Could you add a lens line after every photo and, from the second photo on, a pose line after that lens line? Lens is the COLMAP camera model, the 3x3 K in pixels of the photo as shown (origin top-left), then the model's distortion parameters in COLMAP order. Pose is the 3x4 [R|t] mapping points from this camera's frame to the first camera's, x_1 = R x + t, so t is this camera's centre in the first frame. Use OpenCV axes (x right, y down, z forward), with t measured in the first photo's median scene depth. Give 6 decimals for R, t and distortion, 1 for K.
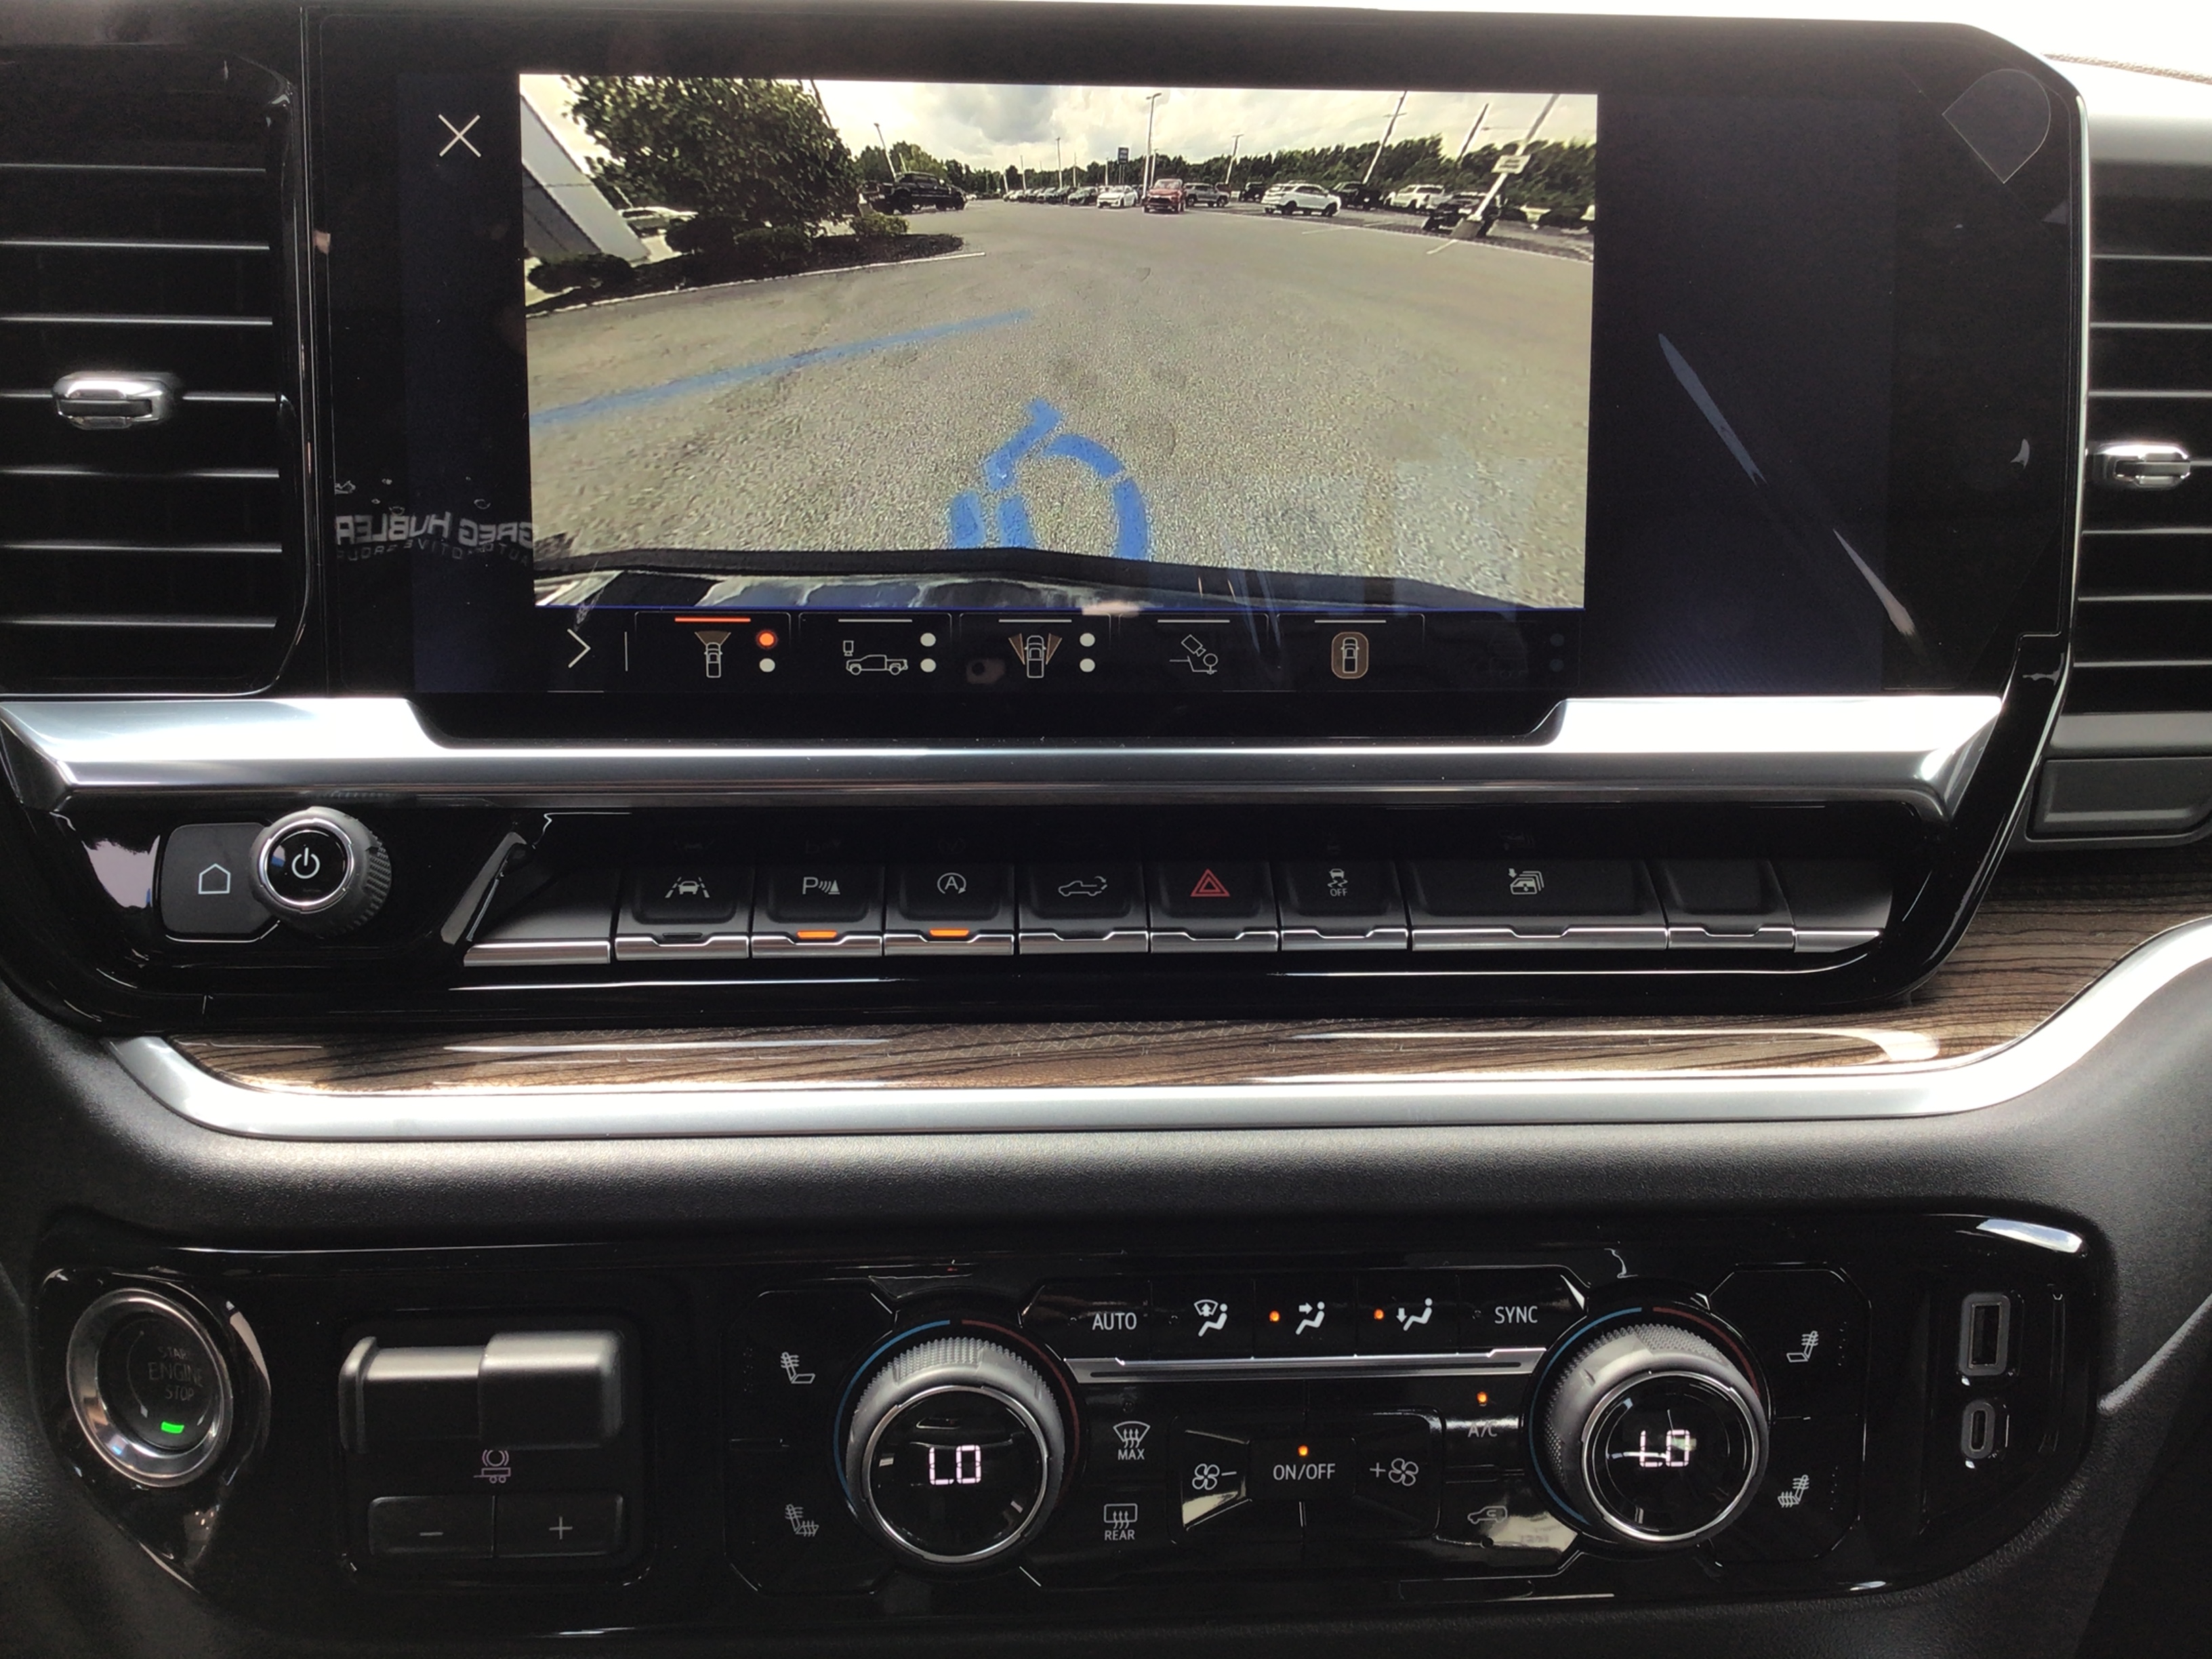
lens RADIAL K [[1985.0, 0, 1106.0], [0, 1985.0, 829.5], [0, 0, 1]] dist [0.114029, -0.232067]
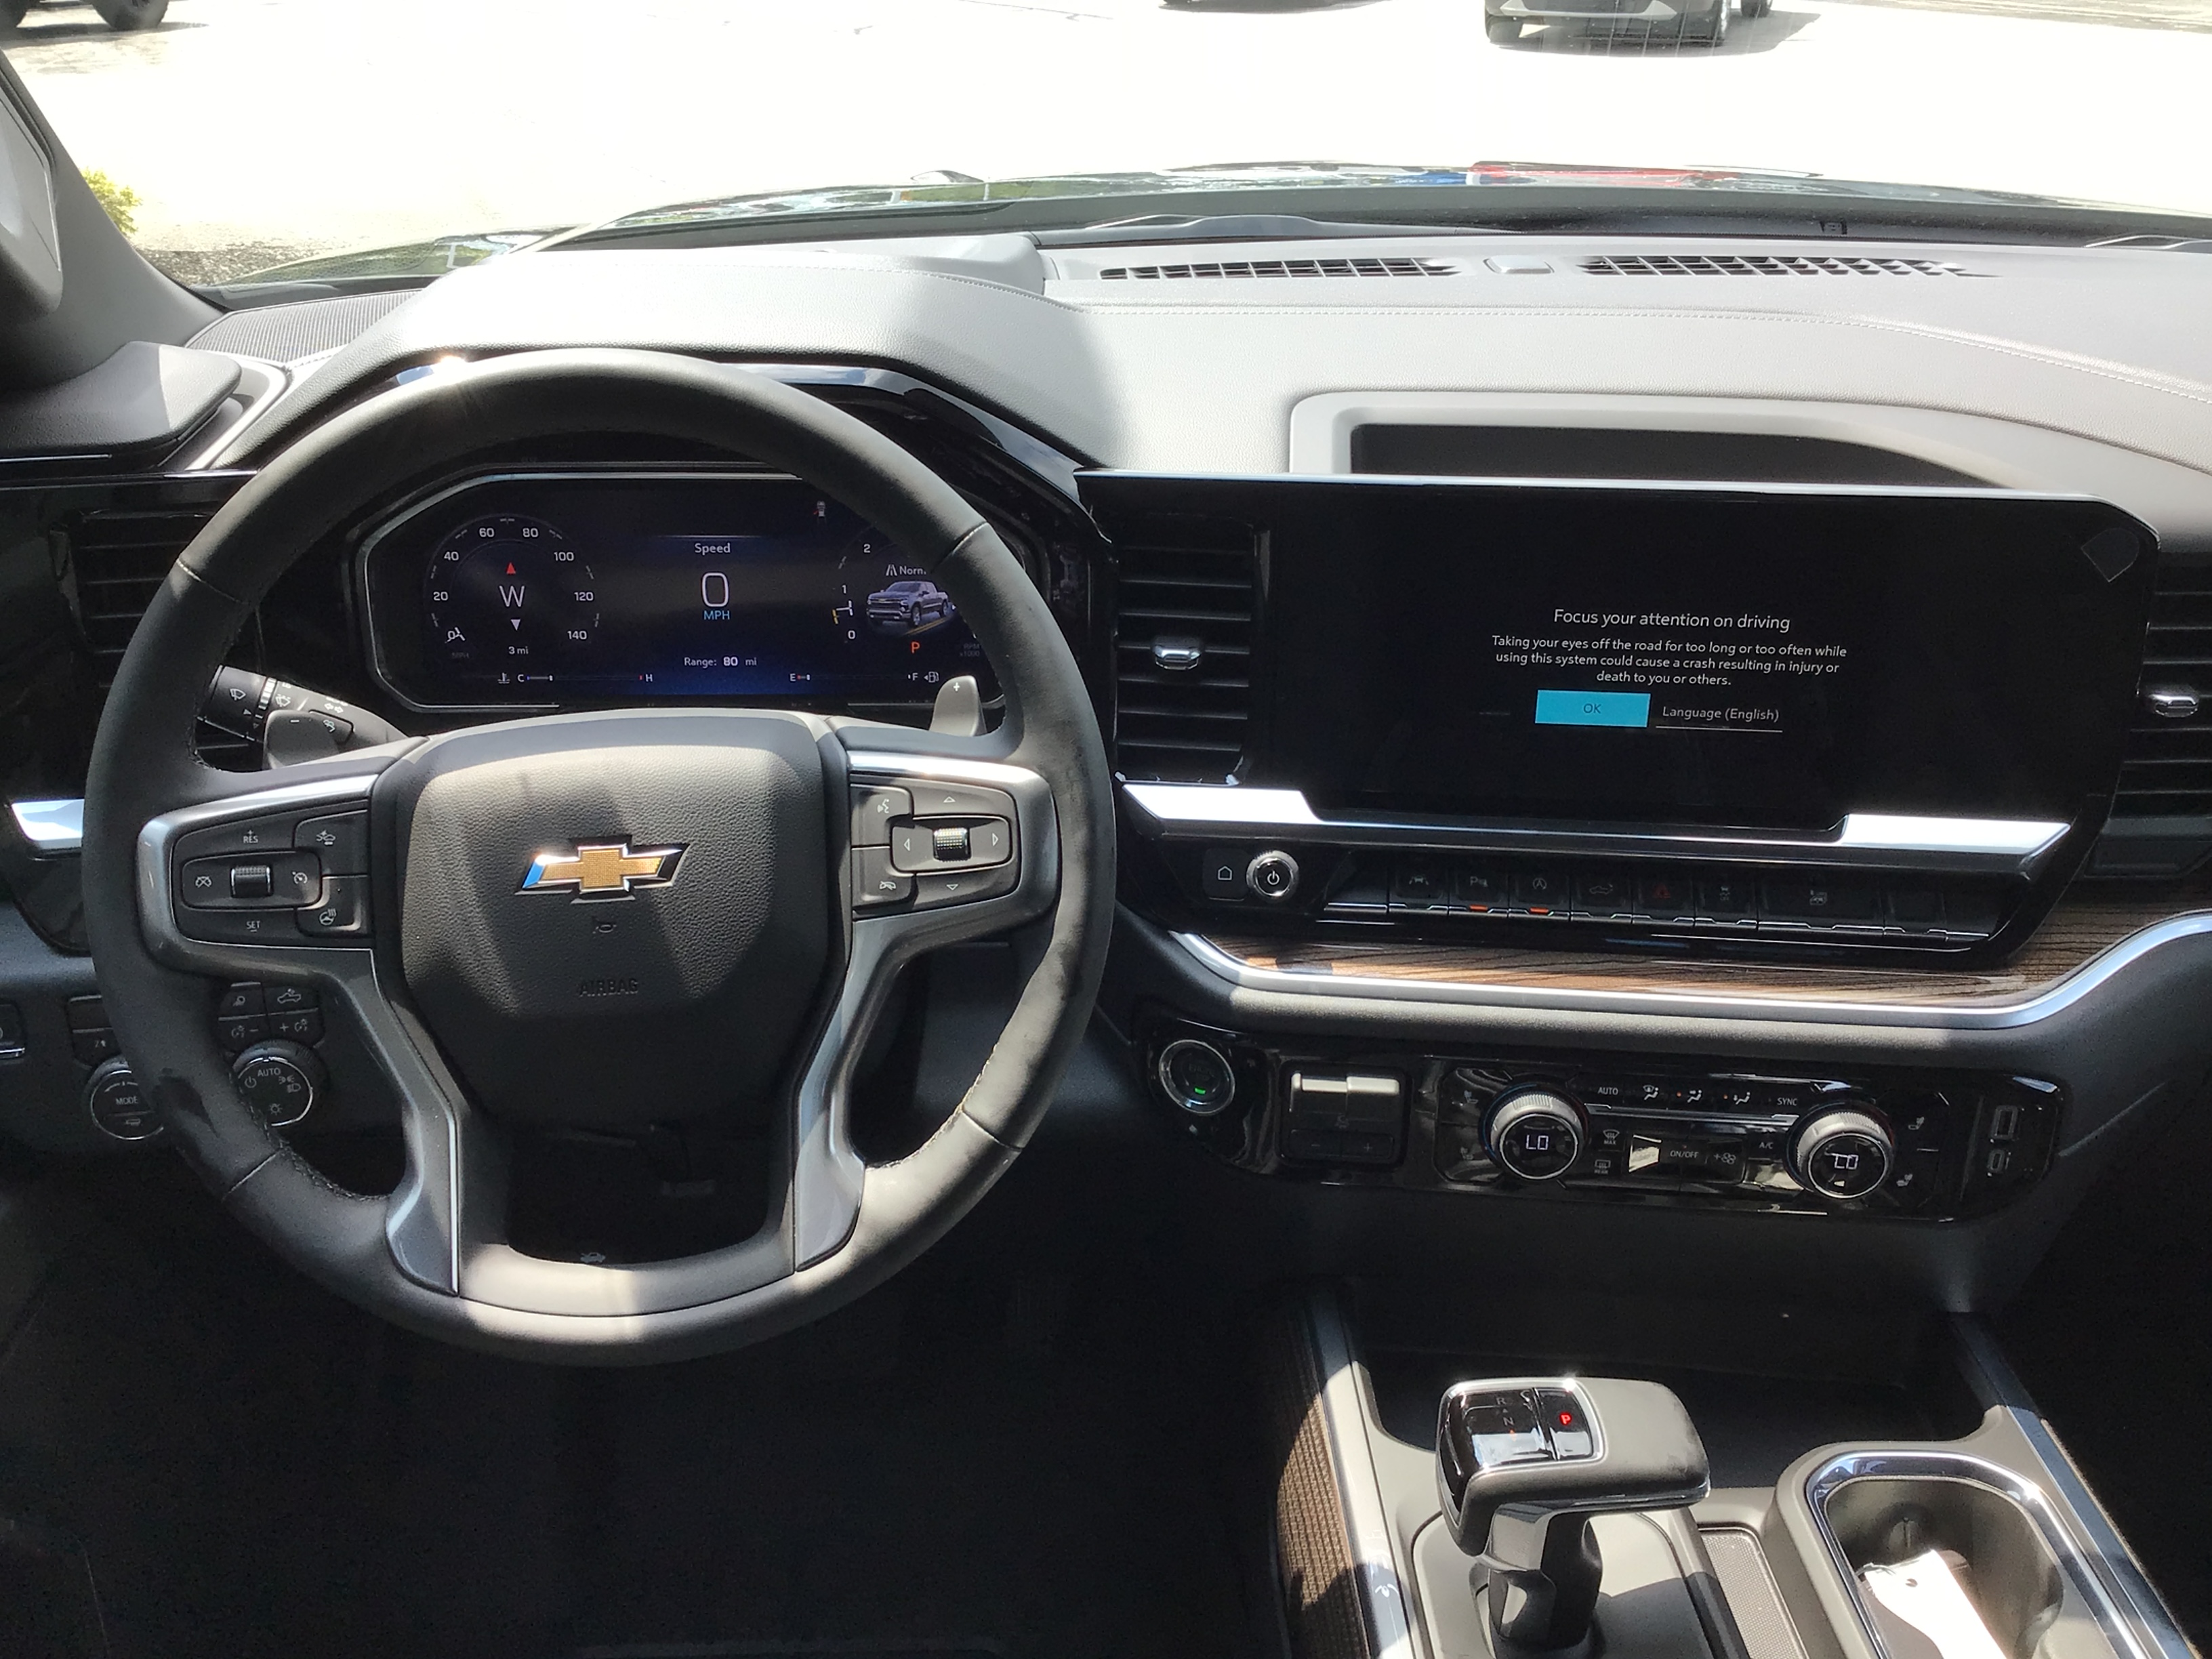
lens RADIAL K [[1985.0, 0, 1106.0], [0, 1985.0, 829.5], [0, 0, 1]] dist [0.114029, -0.232067]
pose [[0.988349, 0.065785, -0.137252, -0.264563], [-0.027308, 0.963780, 0.265297, -0.628821], [0.149733, -0.258457, 0.954348, -1.199630]]
